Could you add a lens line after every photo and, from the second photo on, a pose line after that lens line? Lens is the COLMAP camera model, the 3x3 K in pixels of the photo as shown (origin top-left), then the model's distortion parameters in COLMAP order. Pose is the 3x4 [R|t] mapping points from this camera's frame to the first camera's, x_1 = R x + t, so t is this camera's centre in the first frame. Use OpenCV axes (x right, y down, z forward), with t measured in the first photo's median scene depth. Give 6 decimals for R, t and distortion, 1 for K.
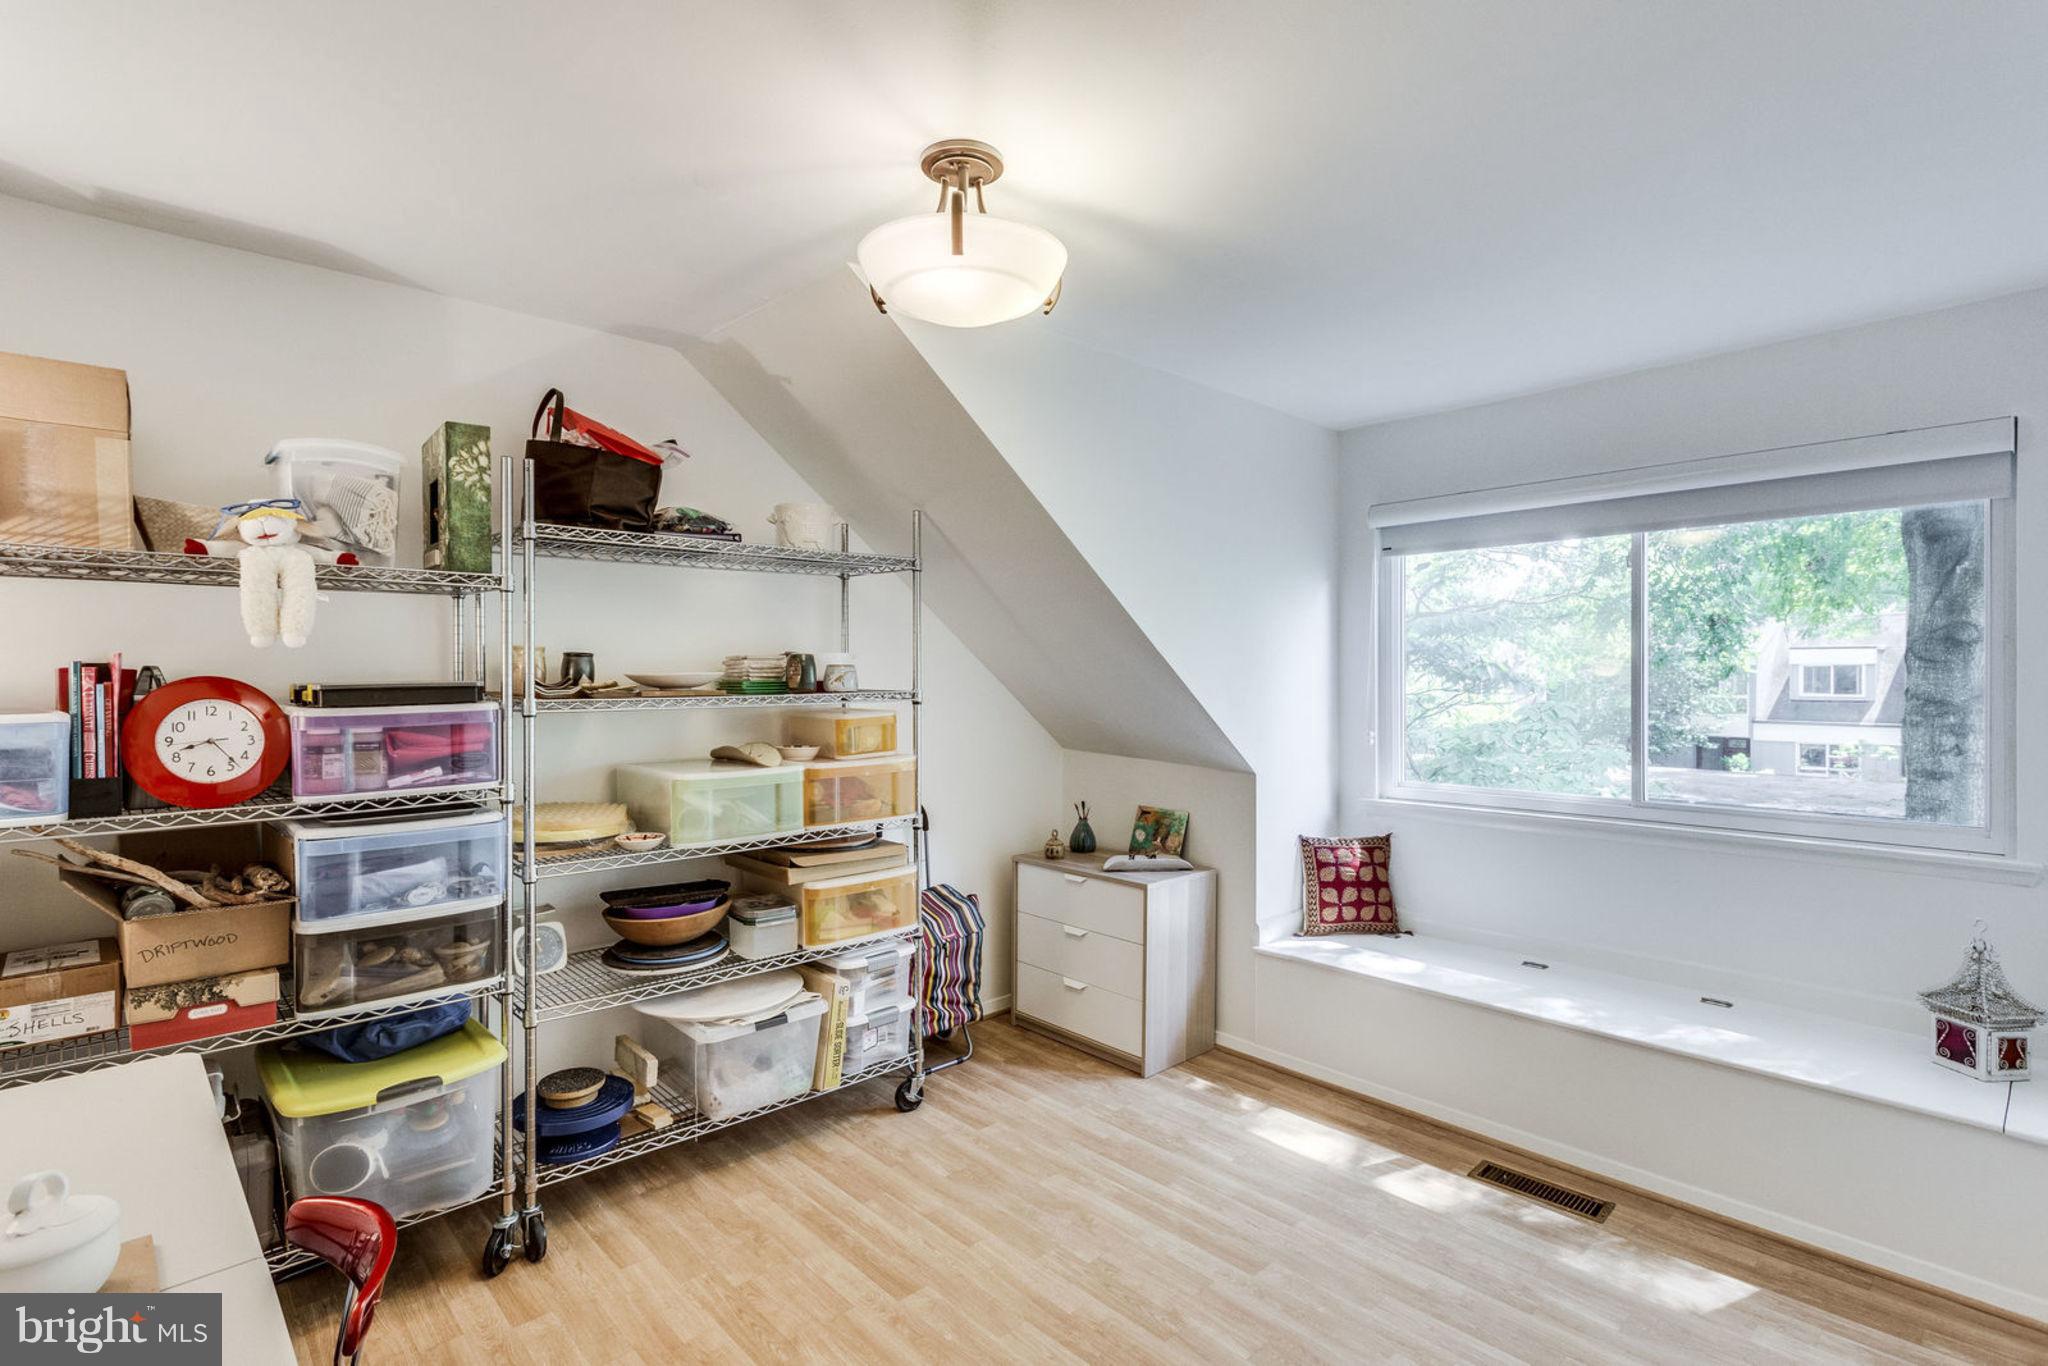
lens RADIAL K [[999.2, 0, 1024.2], [0, 999.2, 684.2], [0, 0, 1]] dist [0.004902, 0.000185]
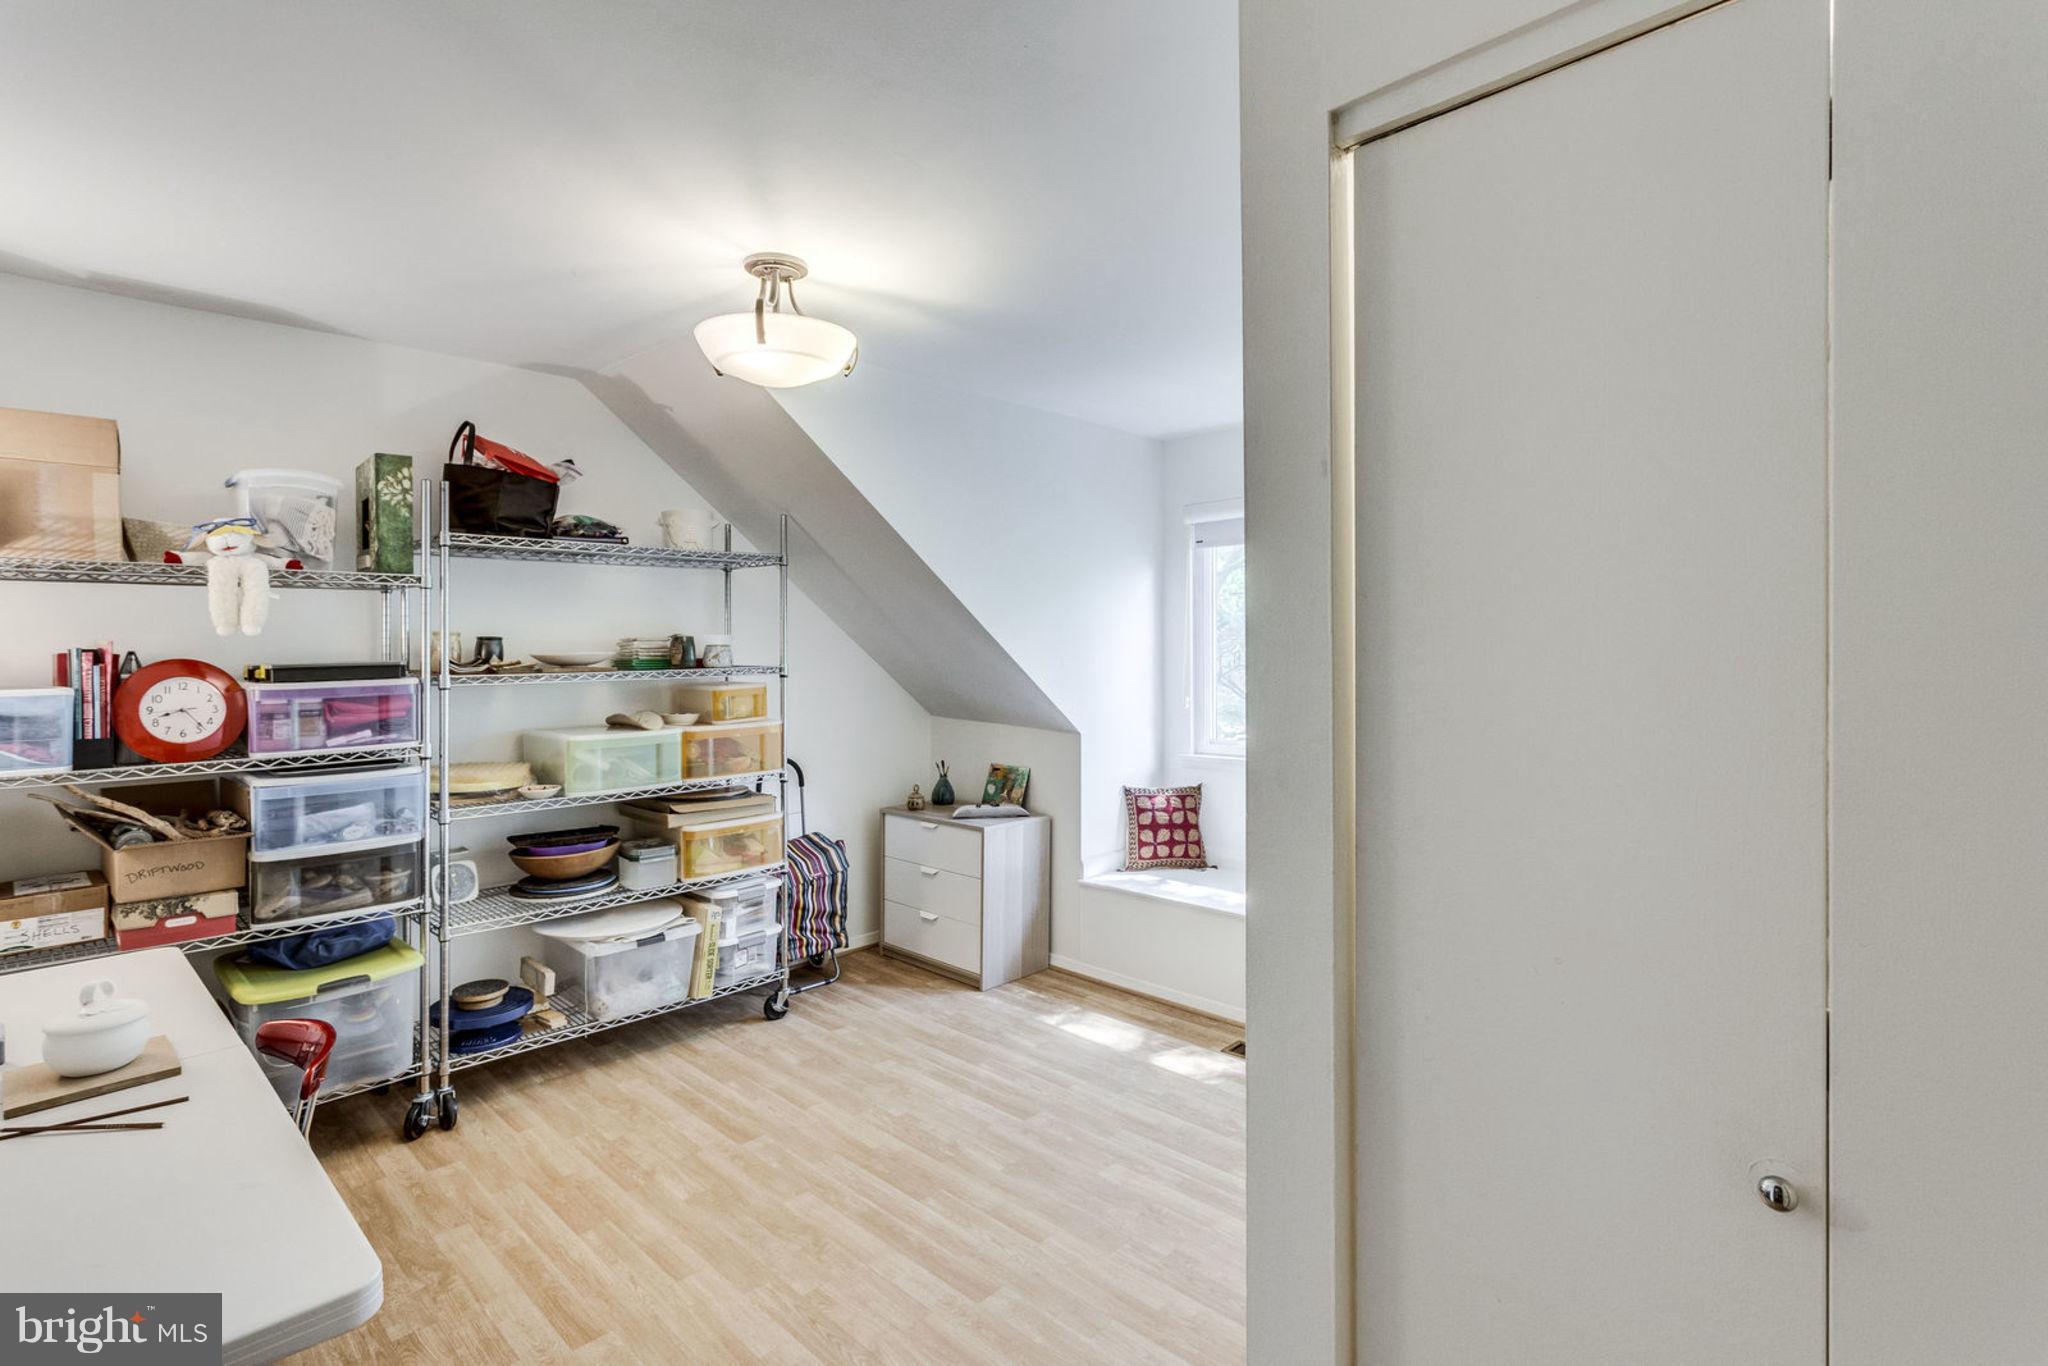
lens RADIAL K [[999.2, 0, 1022.6], [0, 999.2, 641.2], [0, 0, 1]] dist [0.004902, 0.000185]
pose [[0.998896, -0.008973, 0.046120, 0.155012], [0.009906, 0.999750, -0.020046, 0.004773], [-0.045928, 0.020480, 0.998735, -0.256576]]
